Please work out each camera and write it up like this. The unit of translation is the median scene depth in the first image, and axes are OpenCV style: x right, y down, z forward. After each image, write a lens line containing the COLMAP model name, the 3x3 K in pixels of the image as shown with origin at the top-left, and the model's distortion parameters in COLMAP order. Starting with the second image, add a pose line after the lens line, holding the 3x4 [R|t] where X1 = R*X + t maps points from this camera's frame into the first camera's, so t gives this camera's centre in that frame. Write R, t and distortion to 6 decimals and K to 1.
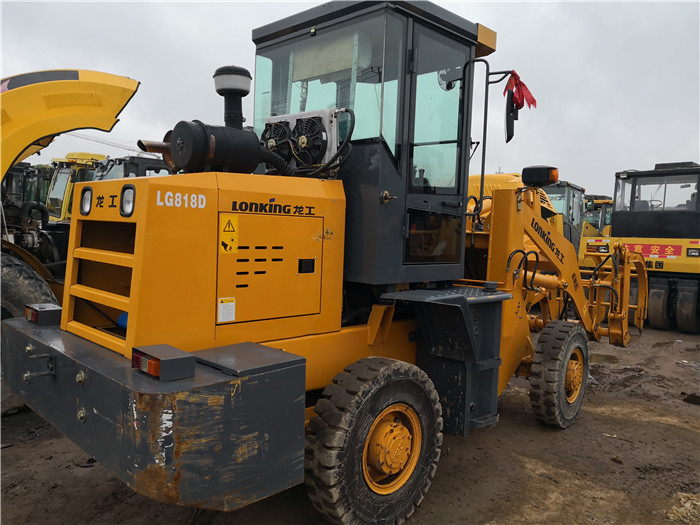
lens RADIAL K [[564.4, 0, 350.0], [0, 564.4, 262.5], [0, 0, 1]] dist [0.054021, -0.093964]
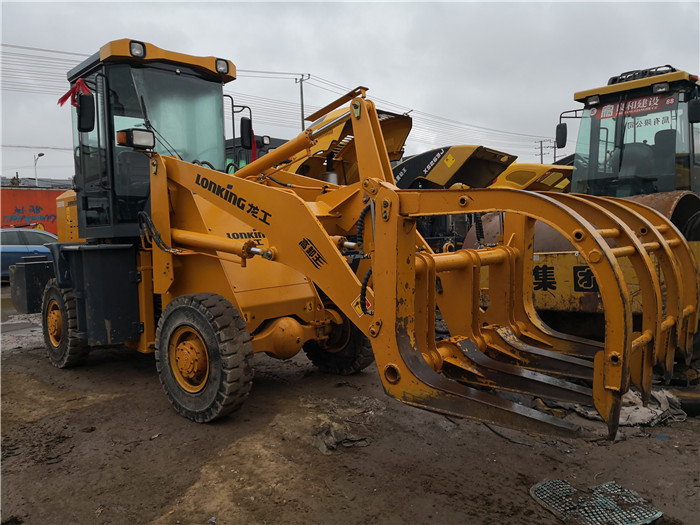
lens RADIAL K [[564.4, 0, 350.0], [0, 564.4, 262.5], [0, 0, 1]] dist [0.054021, -0.093964]
pose [[-0.013910, 0.017563, -0.999749, 1.939800], [-0.029479, 0.999404, 0.017967, 0.063421], [0.999469, 0.029722, -0.013384, 1.993621]]
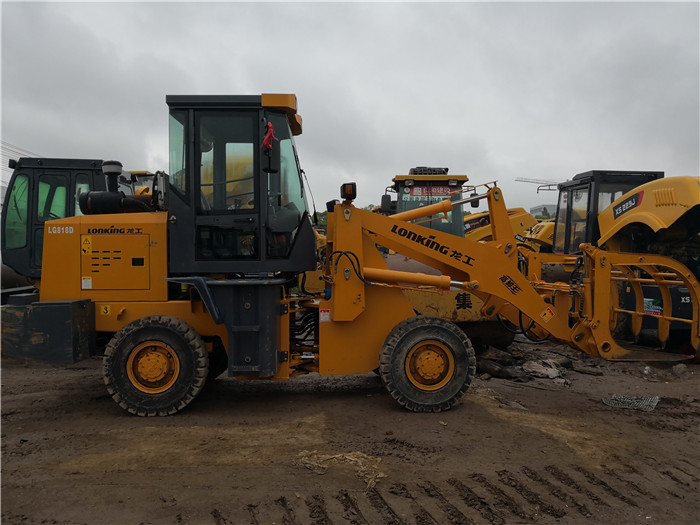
lens RADIAL K [[564.4, 0, 350.0], [0, 564.4, 262.5], [0, 0, 1]] dist [0.054021, -0.093964]
pose [[0.721672, -0.036603, -0.691267, 1.674572], [-0.009320, 0.997997, -0.062575, 0.116643], [0.692173, 0.051601, 0.719885, 0.171104]]
